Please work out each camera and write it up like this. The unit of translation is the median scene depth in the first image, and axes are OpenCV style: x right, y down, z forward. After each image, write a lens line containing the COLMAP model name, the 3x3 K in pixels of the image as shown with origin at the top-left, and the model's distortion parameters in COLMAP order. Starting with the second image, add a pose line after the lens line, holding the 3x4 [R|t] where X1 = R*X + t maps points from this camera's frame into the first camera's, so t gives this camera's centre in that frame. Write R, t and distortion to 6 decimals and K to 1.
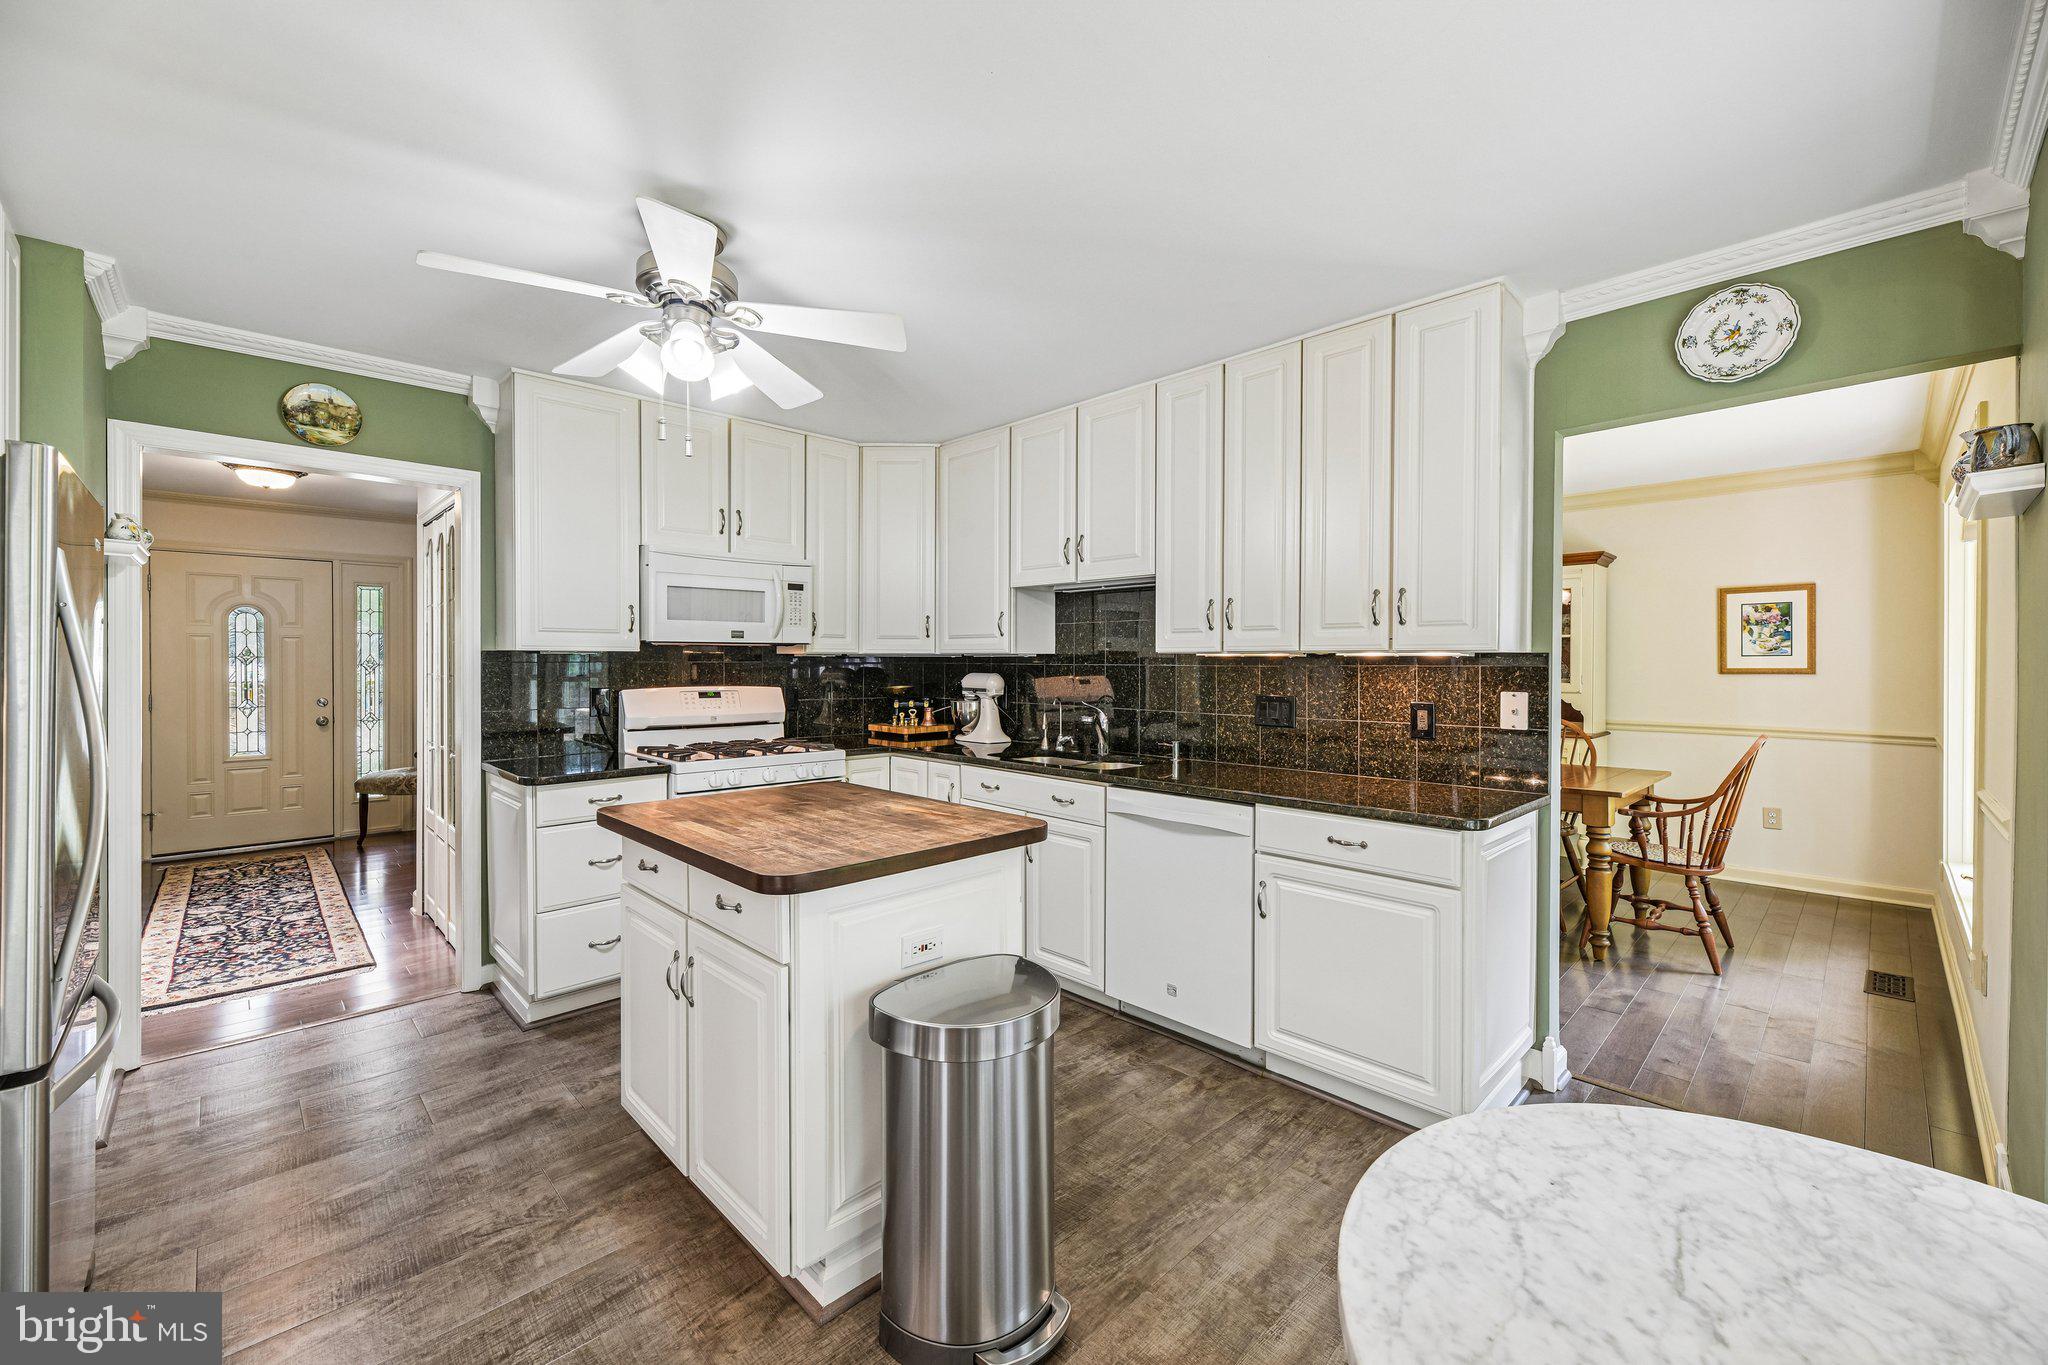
lens RADIAL K [[833.2, 0, 1039.5], [0, 833.2, 668.8], [0, 0, 1]] dist [0.005855, -0.002831]
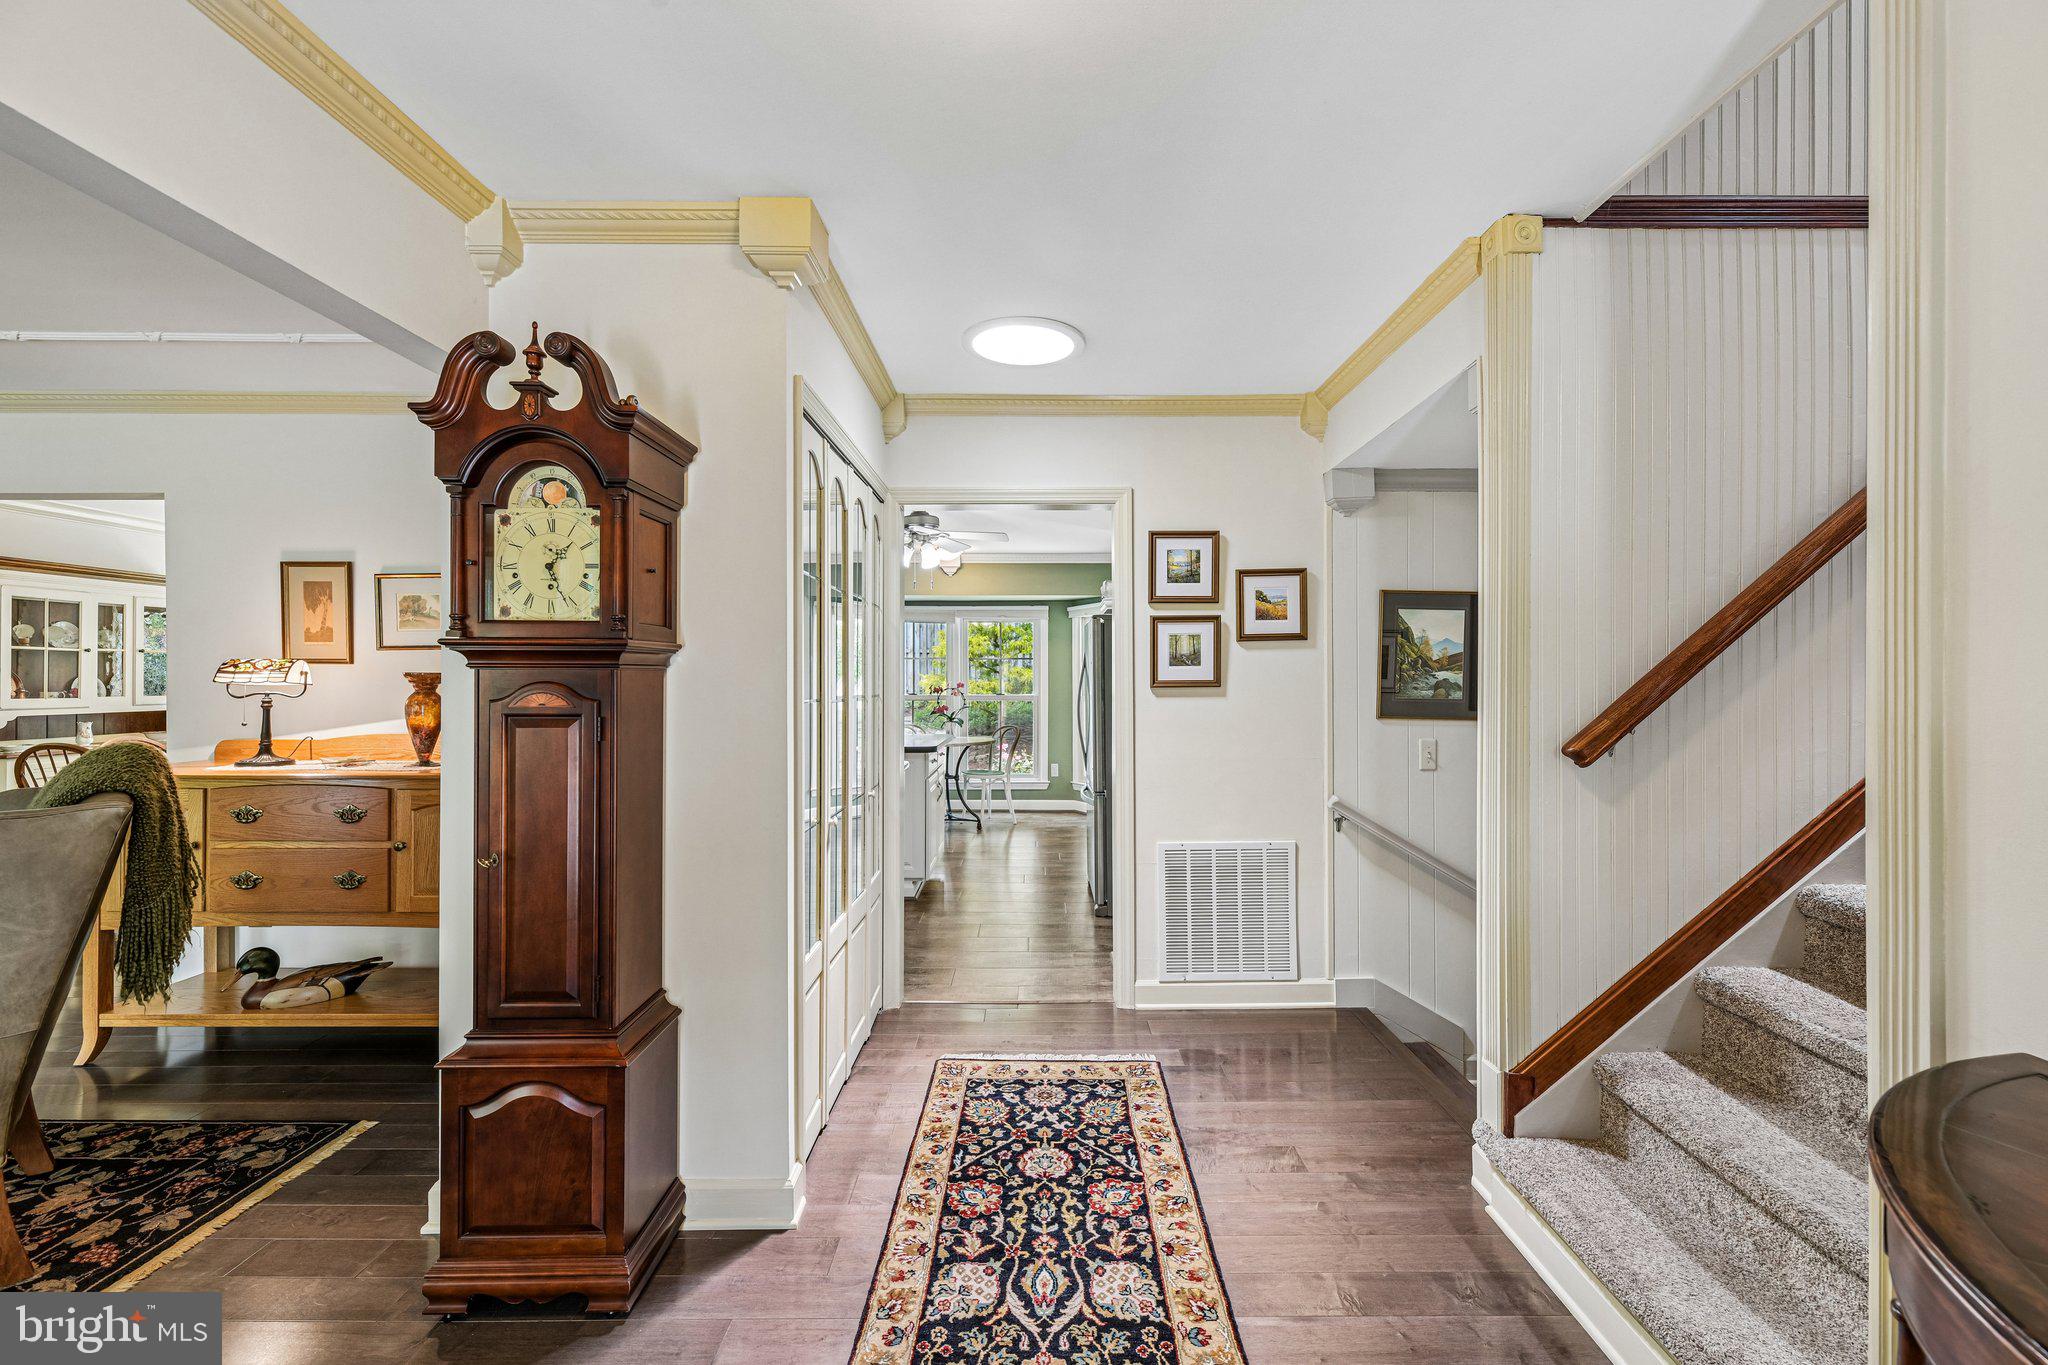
lens RADIAL K [[855.4, 0, 1027.8], [0, 855.4, 683.4], [0, 0, 1]] dist [0.004490, -0.000367]
pose [[-0.711047, -0.008622, 0.703092, -1.439580], [0.003417, 0.999871, 0.015717, -0.017794], [-0.703137, 0.013578, -0.710925, 1.527098]]
